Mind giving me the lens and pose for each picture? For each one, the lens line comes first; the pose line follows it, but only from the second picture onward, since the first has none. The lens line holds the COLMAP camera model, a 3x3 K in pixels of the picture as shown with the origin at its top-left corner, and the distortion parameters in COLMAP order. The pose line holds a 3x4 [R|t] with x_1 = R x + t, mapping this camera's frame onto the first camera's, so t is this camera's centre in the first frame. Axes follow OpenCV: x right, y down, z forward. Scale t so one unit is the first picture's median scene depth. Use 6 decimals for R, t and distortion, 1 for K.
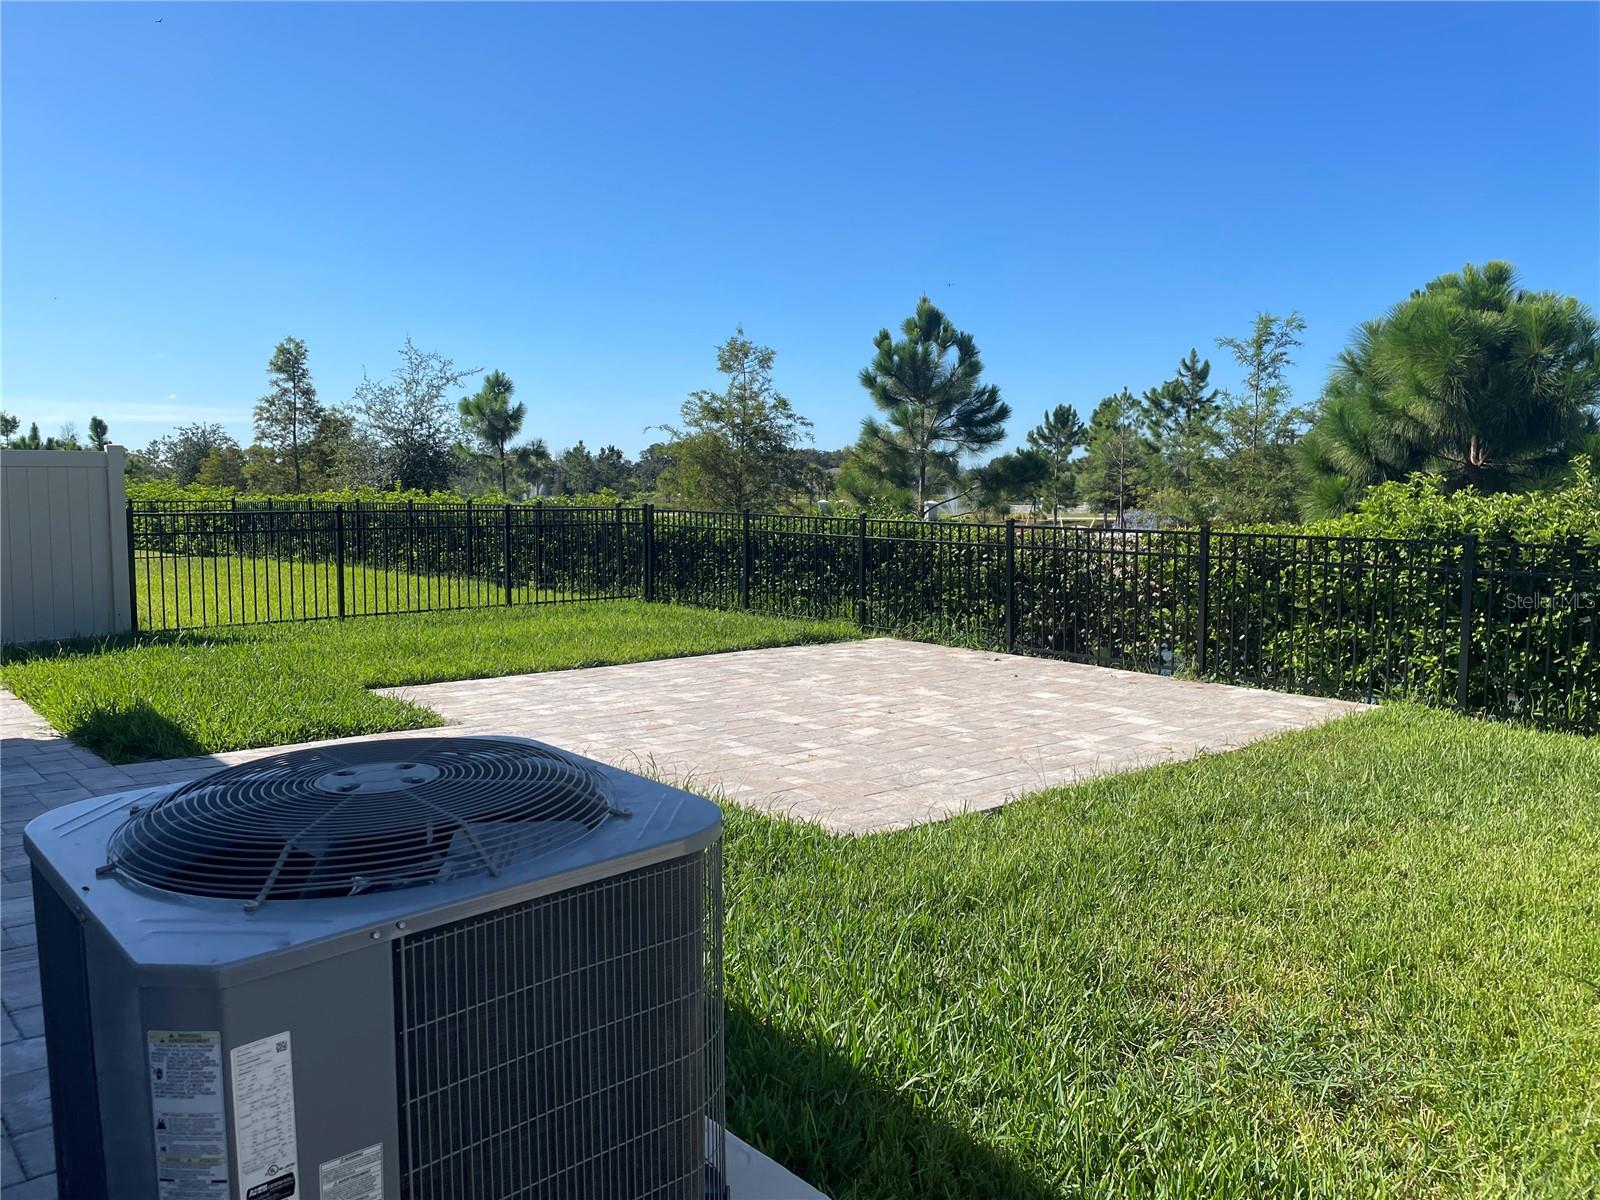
lens RADIAL K [[1219.3, 0, 808.2], [0, 1219.3, 588.2], [0, 0, 1]] dist [0.109198, -0.124744]
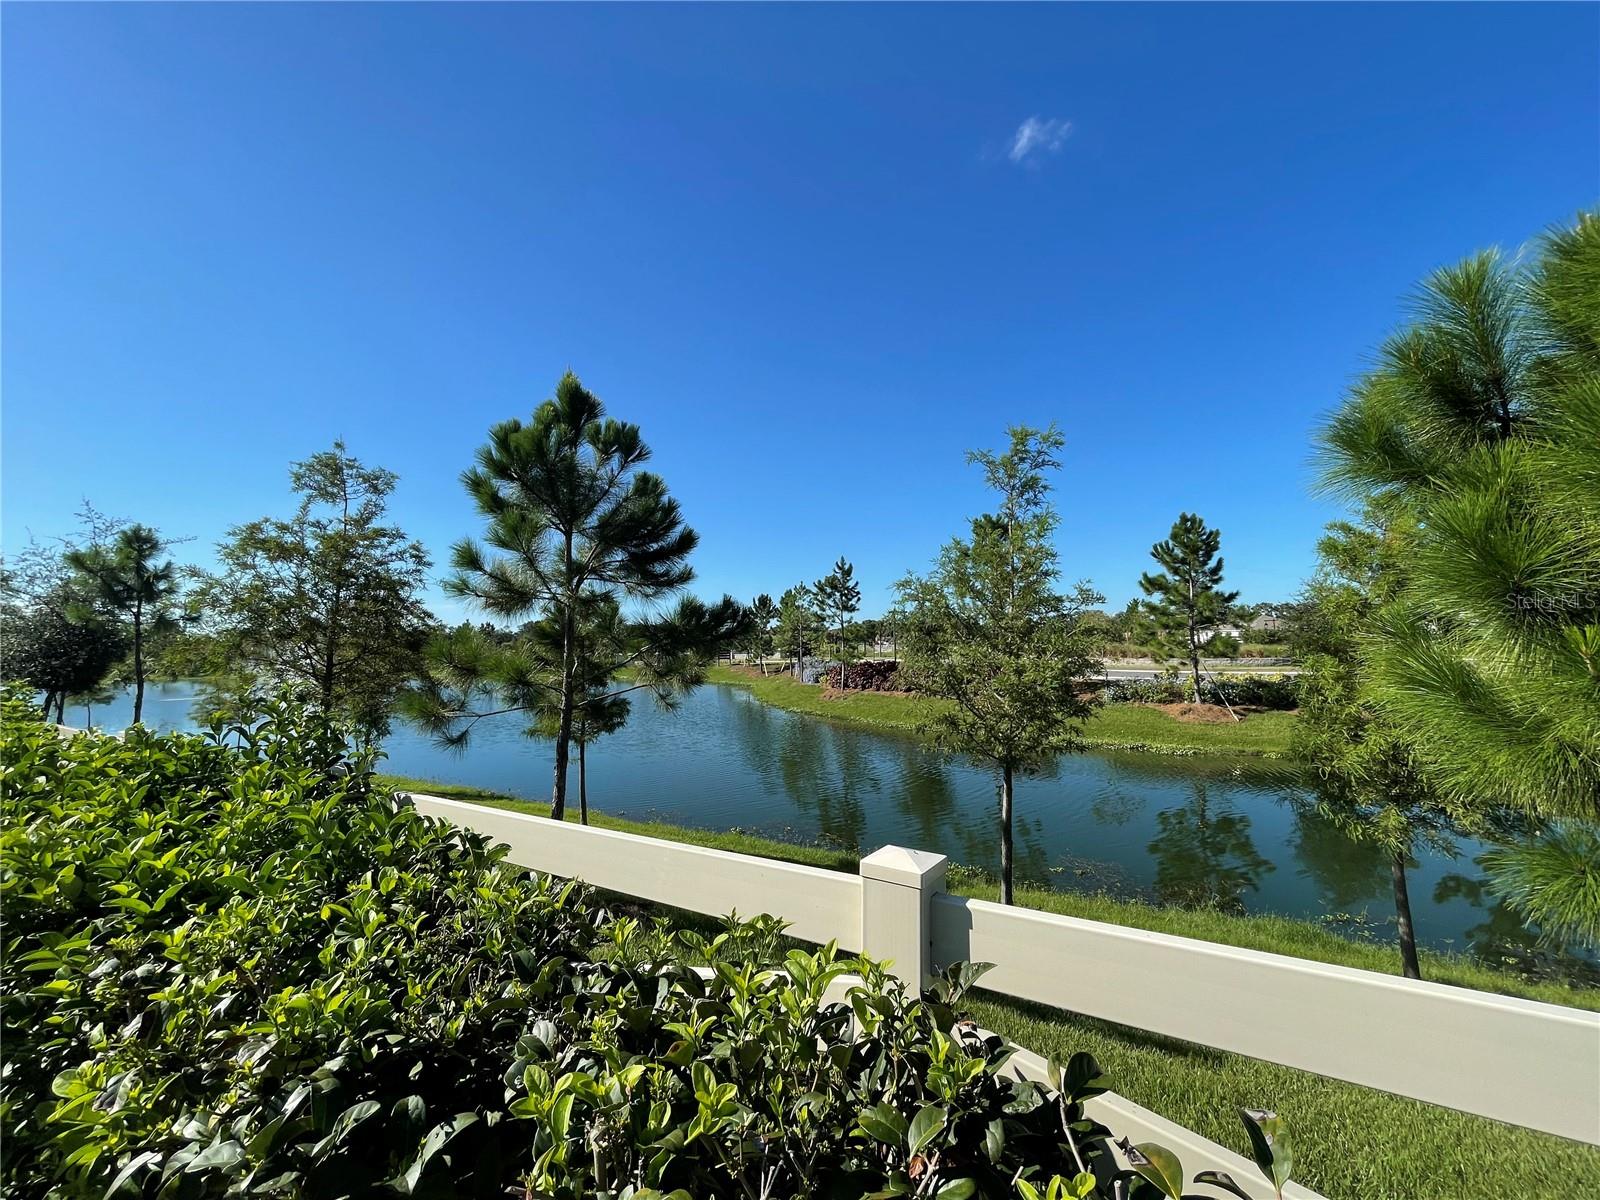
lens RADIAL K [[656.2, 0, 800.0], [0, 656.2, 600.0], [0, 0, 1]] dist [0.001418, -0.000047]
pose [[0.966481, 0.001049, 0.256735, 0.110465], [0.036921, 0.989029, -0.143031, -0.049375], [-0.254069, 0.147715, 0.955839, 0.561371]]
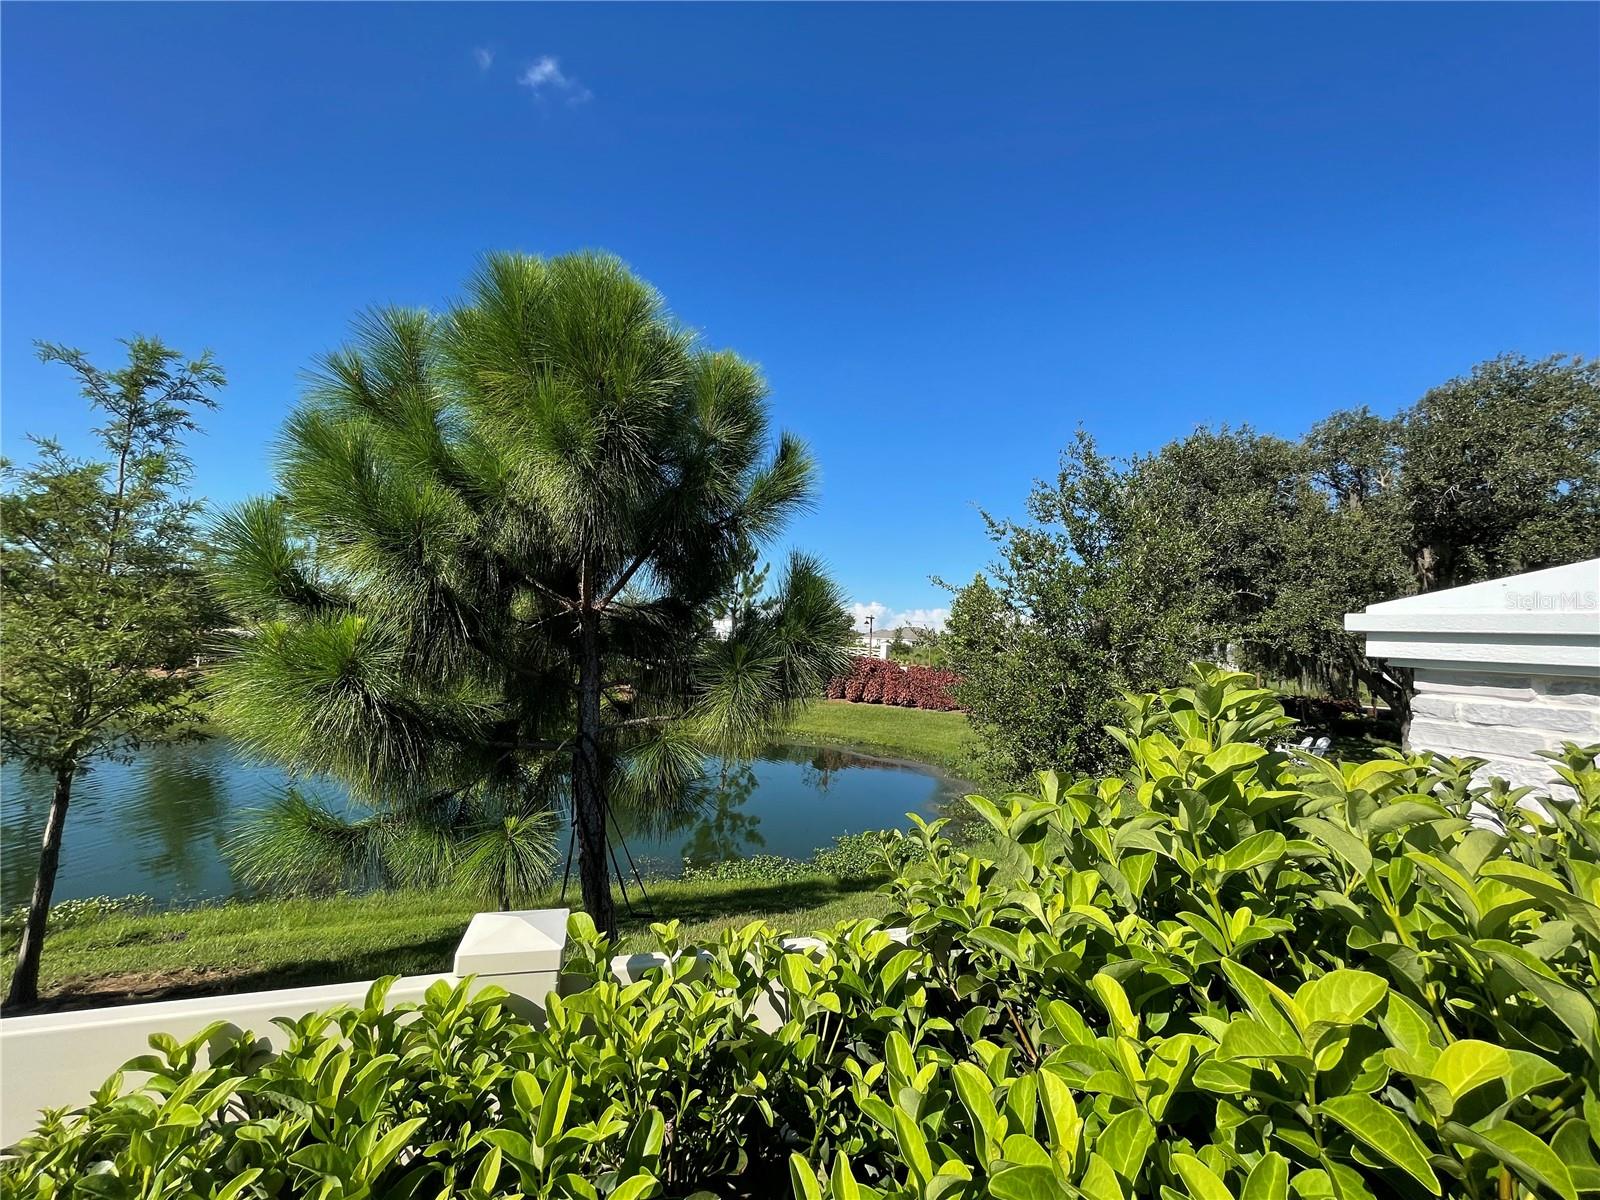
lens RADIAL K [[656.2, 0, 800.0], [0, 656.2, 600.0], [0, 0, 1]] dist [0.001418, -0.000047]
pose [[0.428053, 0.077415, 0.900432, 0.189084], [0.014594, 0.995602, -0.092535, -0.046035], [-0.903636, 0.052751, 0.425041, 0.487011]]
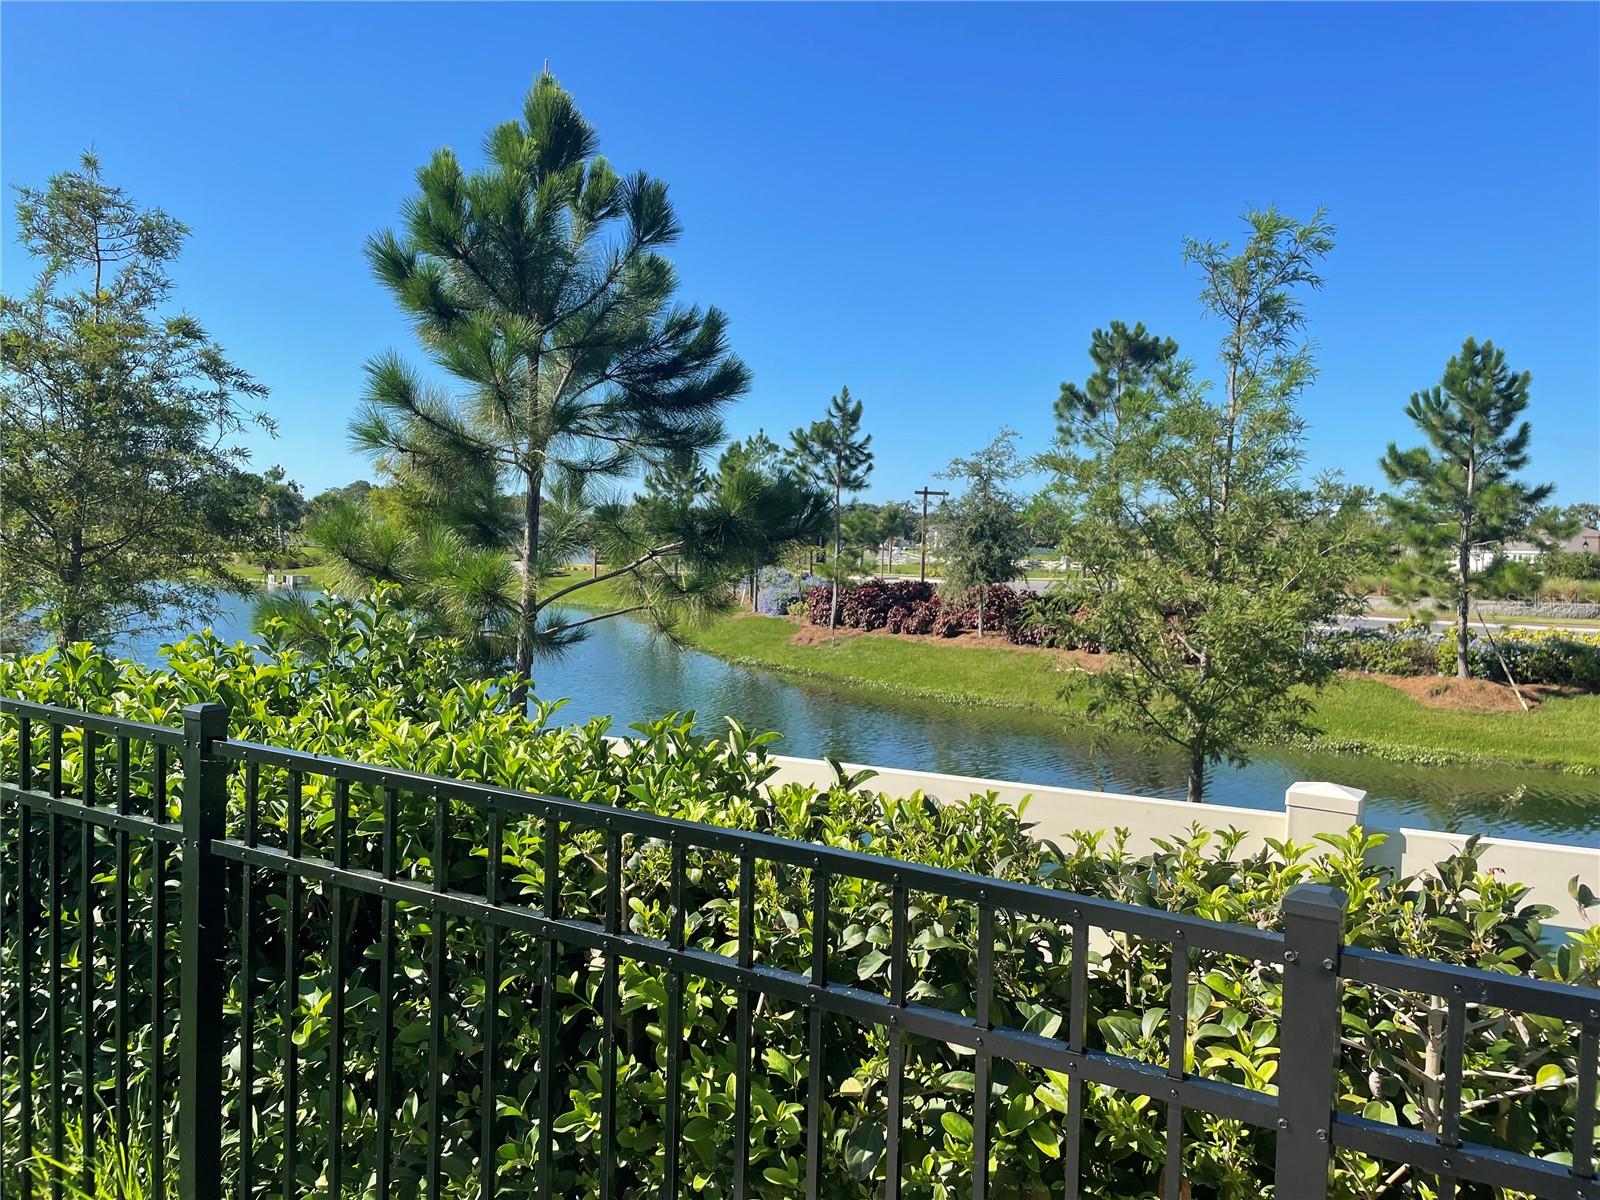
lens RADIAL K [[1219.3, 0, 808.2], [0, 1219.3, 588.2], [0, 0, 1]] dist [0.109198, -0.124744]
pose [[0.948429, 0.015127, 0.316628, 0.044753], [-0.002849, 0.999227, -0.039203, -0.047243], [-0.316976, 0.036279, 0.947739, 0.520052]]
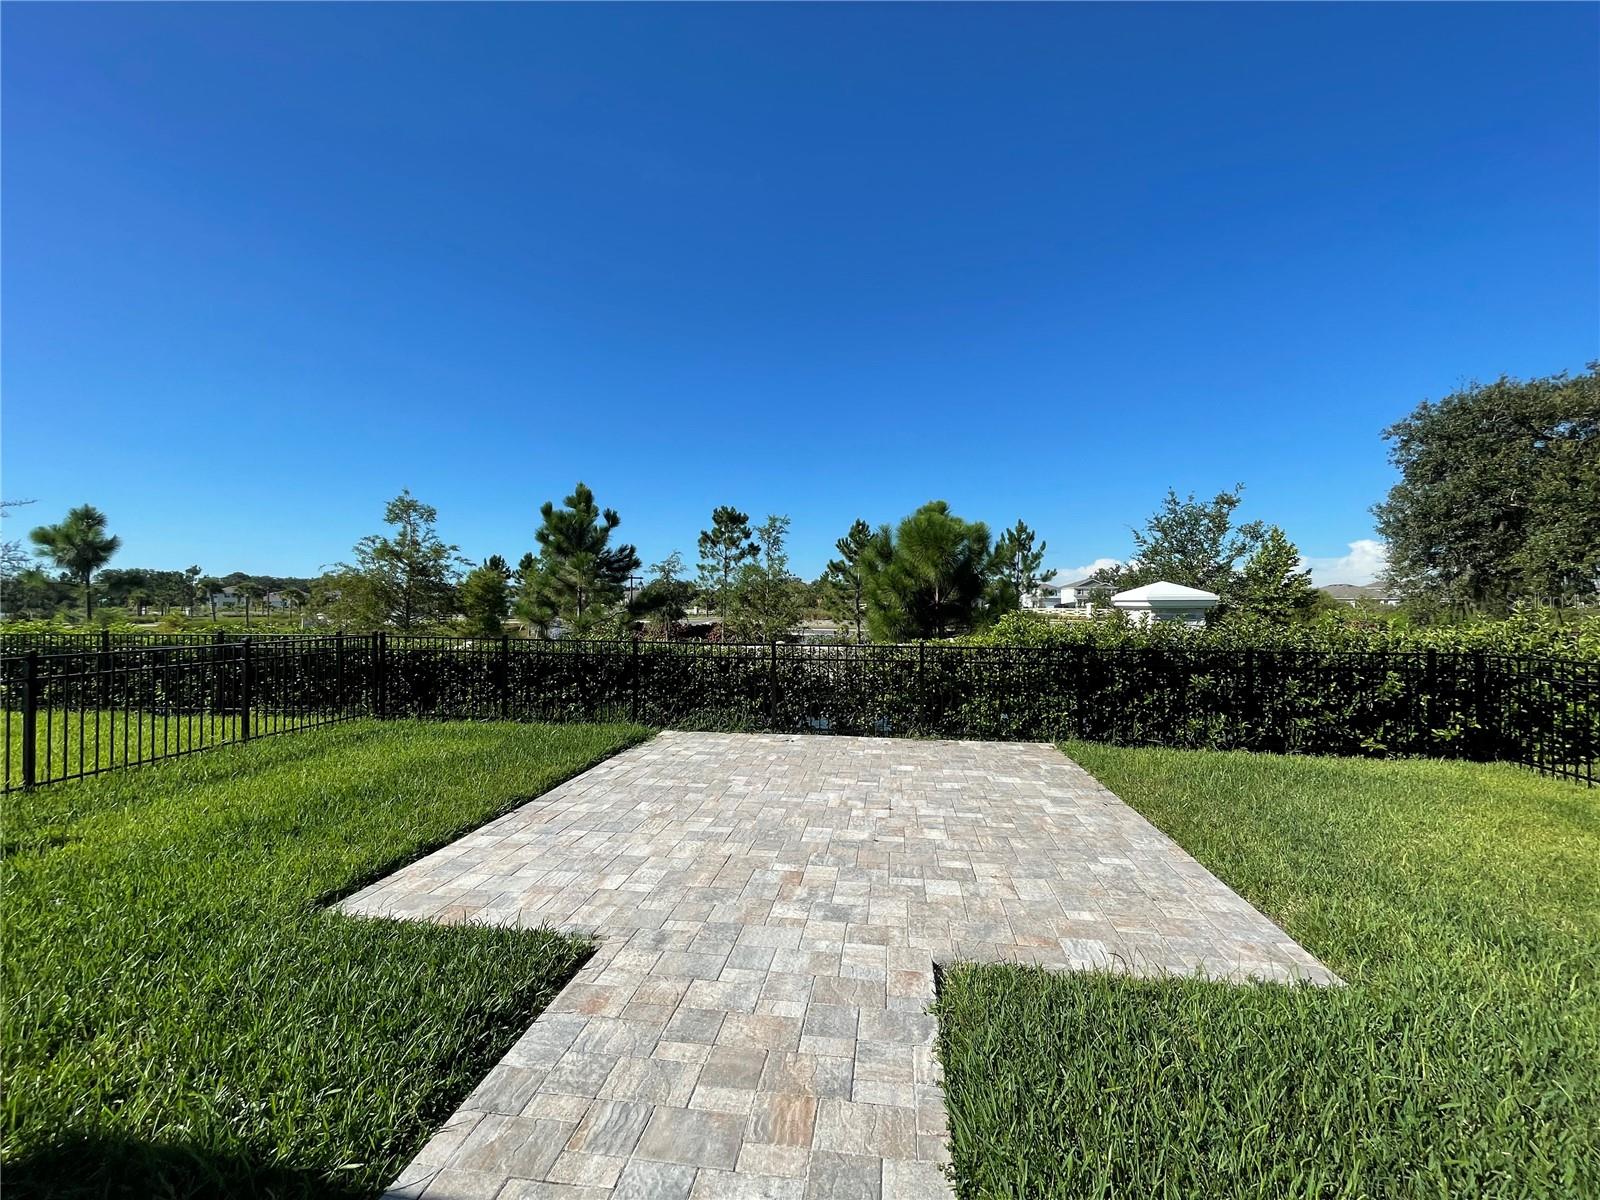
lens RADIAL K [[656.2, 0, 800.0], [0, 656.2, 600.0], [0, 0, 1]] dist [0.001418, -0.000047]
pose [[0.772988, 0.001466, 0.634419, -0.173093], [0.052834, 0.996375, -0.066677, -0.029029], [-0.632216, 0.085059, 0.770109, 0.218899]]
